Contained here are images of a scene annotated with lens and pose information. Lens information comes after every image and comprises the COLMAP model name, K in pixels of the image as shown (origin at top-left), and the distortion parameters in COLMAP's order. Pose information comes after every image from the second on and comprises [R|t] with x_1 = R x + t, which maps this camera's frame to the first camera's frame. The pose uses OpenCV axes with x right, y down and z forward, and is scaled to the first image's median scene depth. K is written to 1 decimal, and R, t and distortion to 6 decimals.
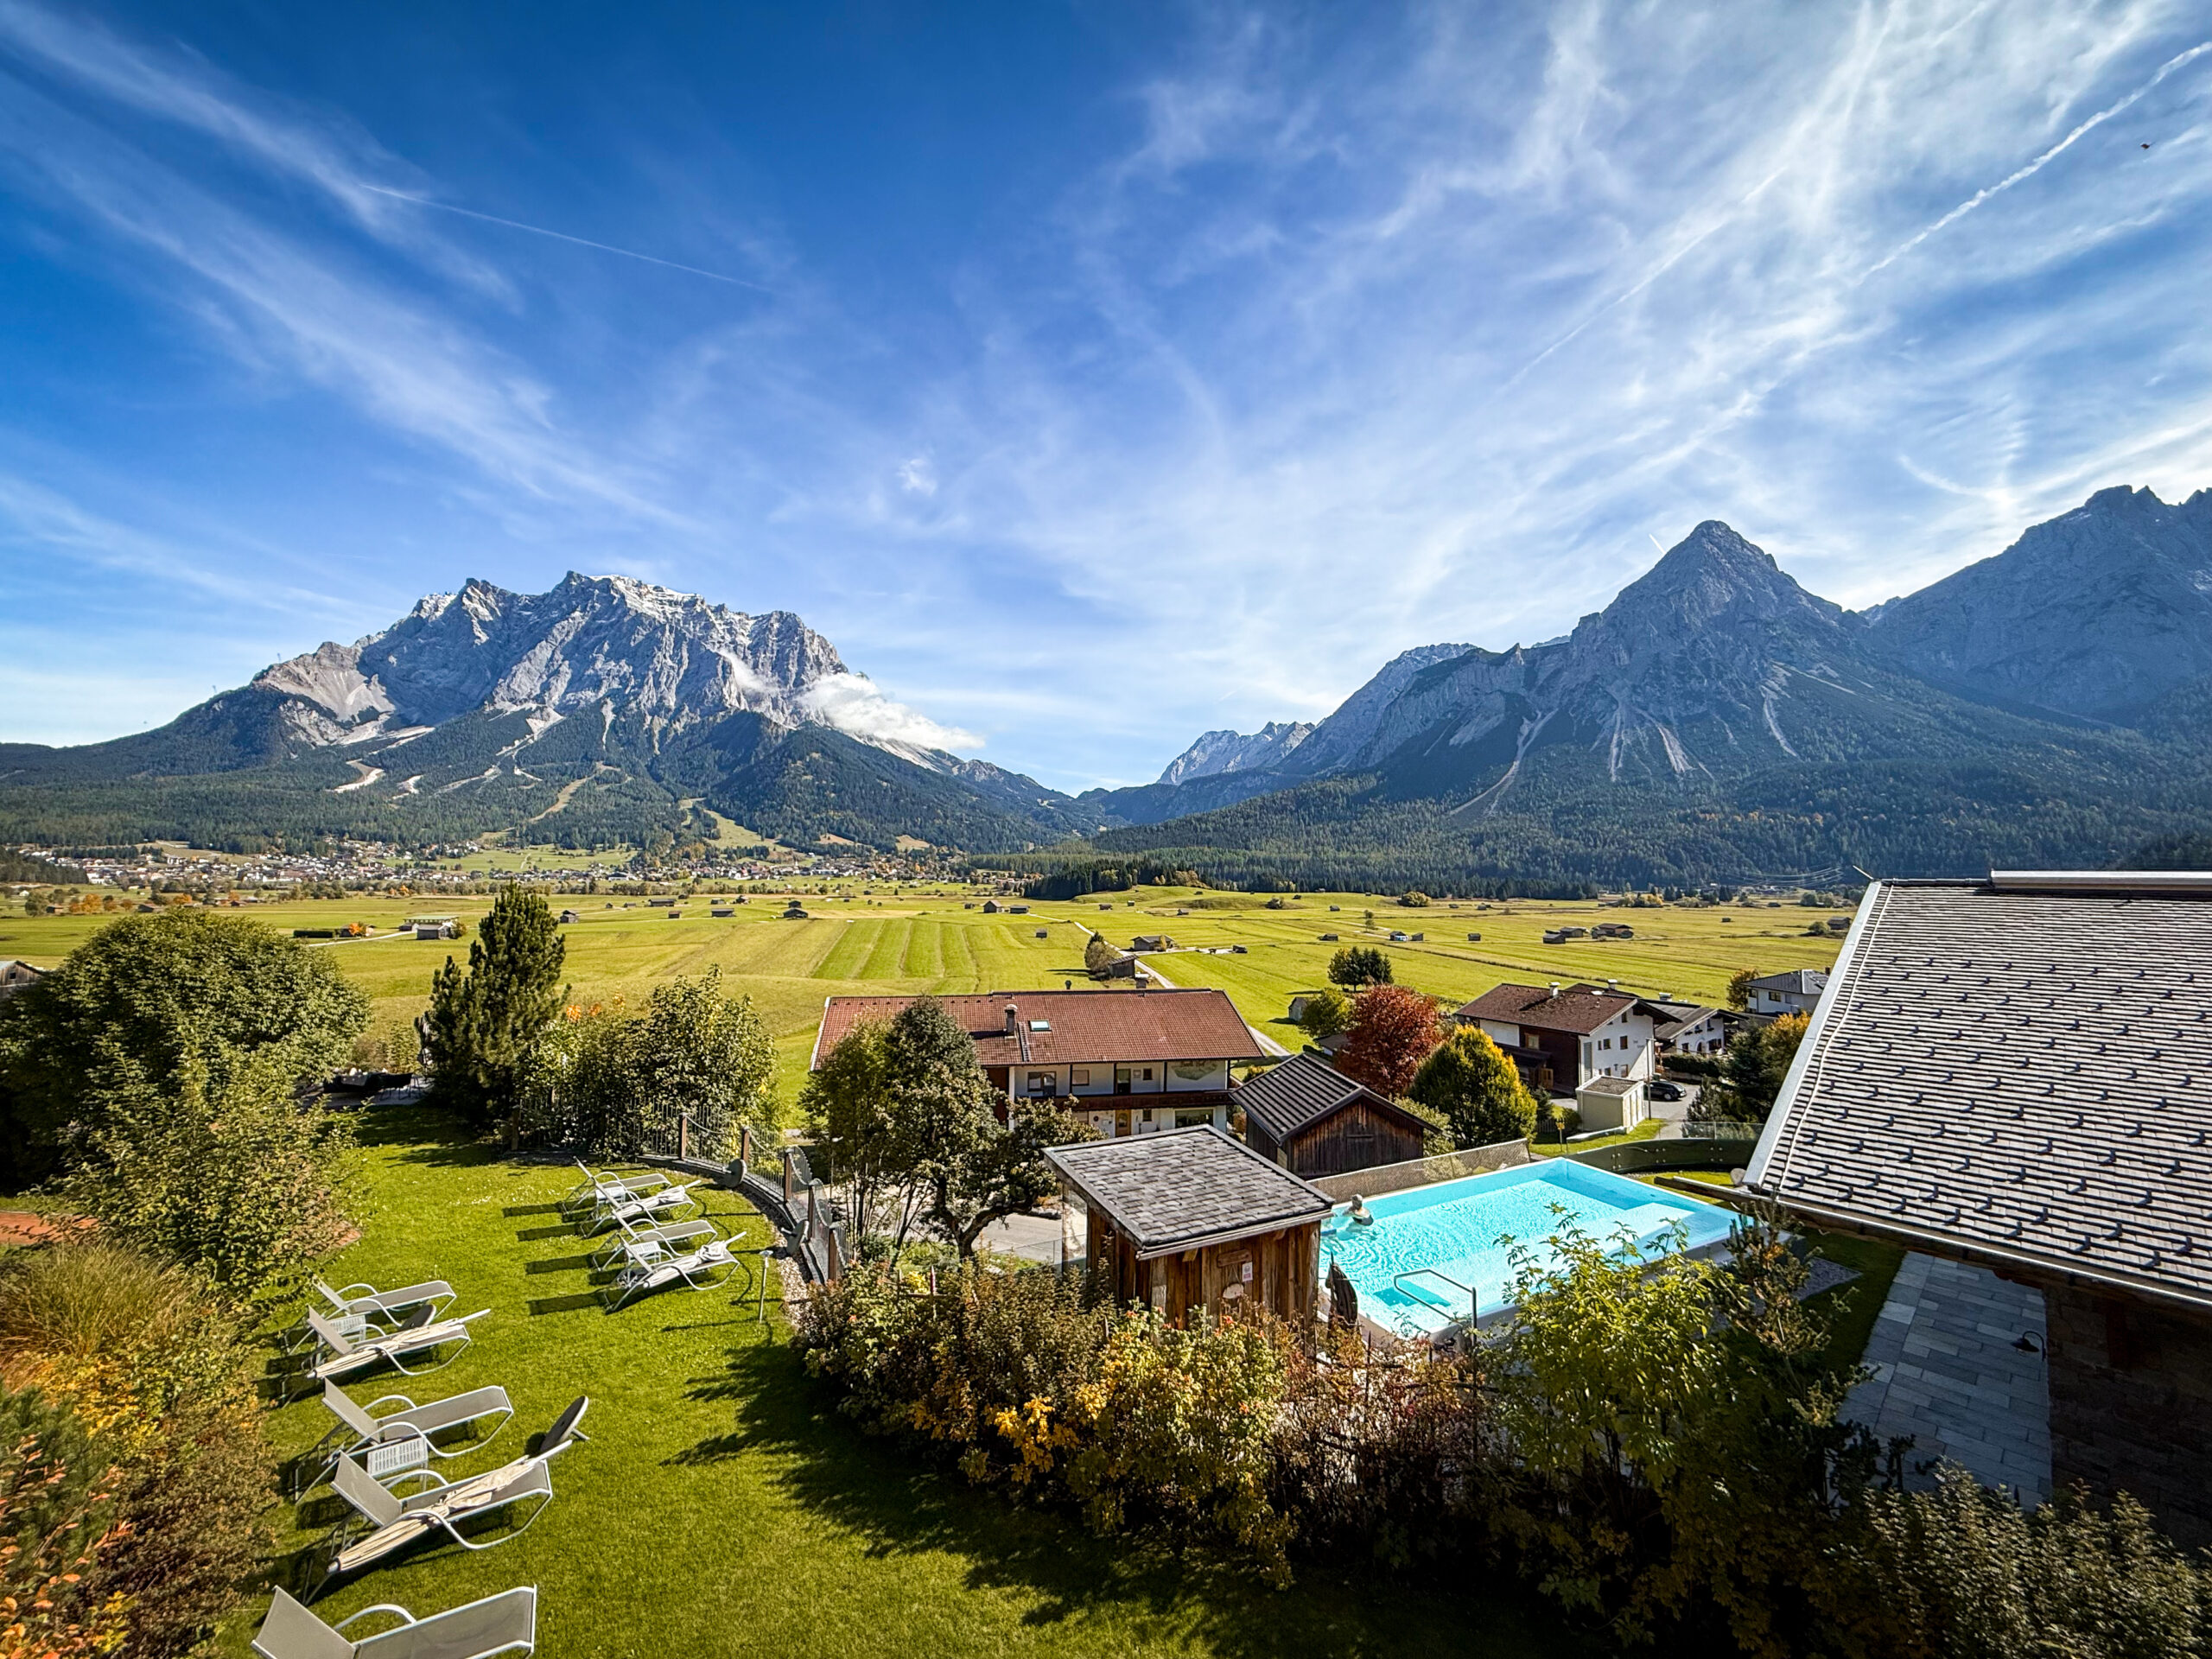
lens RADIAL K [[880.0, 0, 1096.7], [0, 880.0, 836.7], [0, 0, 1]] dist [-0.001417, -0.000139]
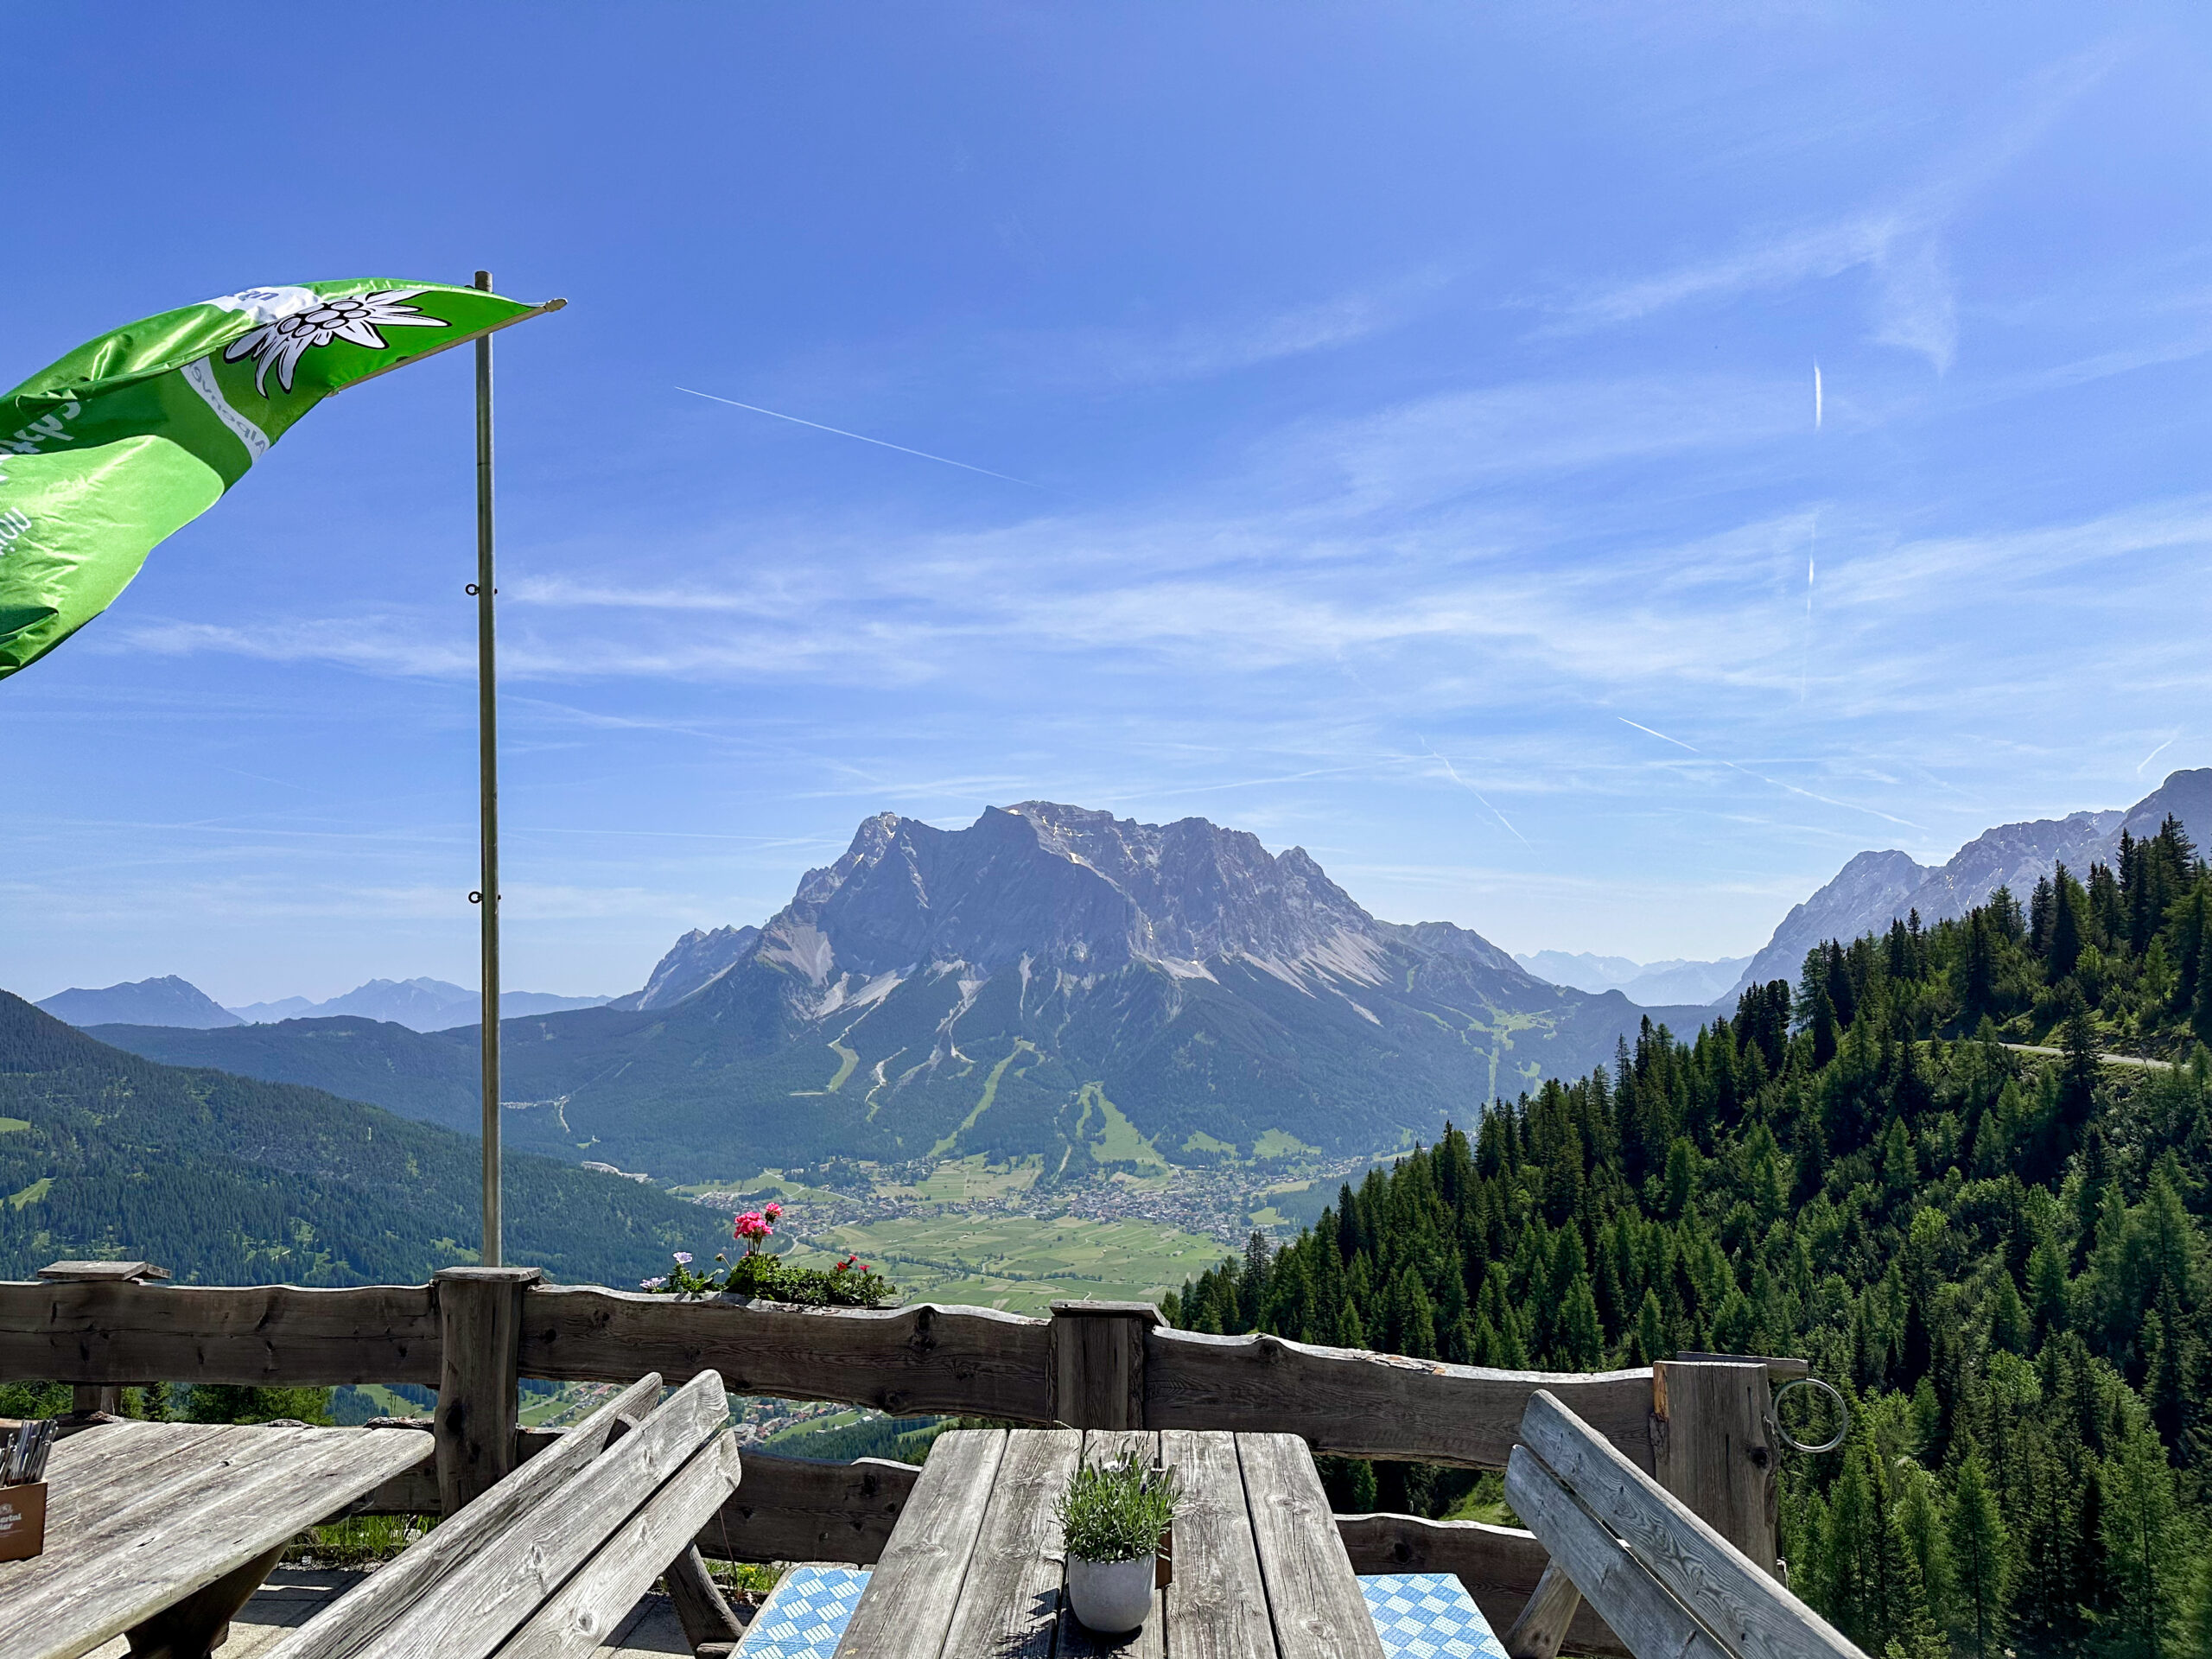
lens RADIAL K [[1542.9, 0, 1095.6], [0, 1542.9, 831.8], [0, 0, 1]] dist [0.079297, -0.002163]
pose [[0.885557, -0.063853, -0.460120, 1.012794], [0.039561, 0.997276, -0.062256, -0.538493], [0.462842, 0.036929, 0.885671, -1.598965]]
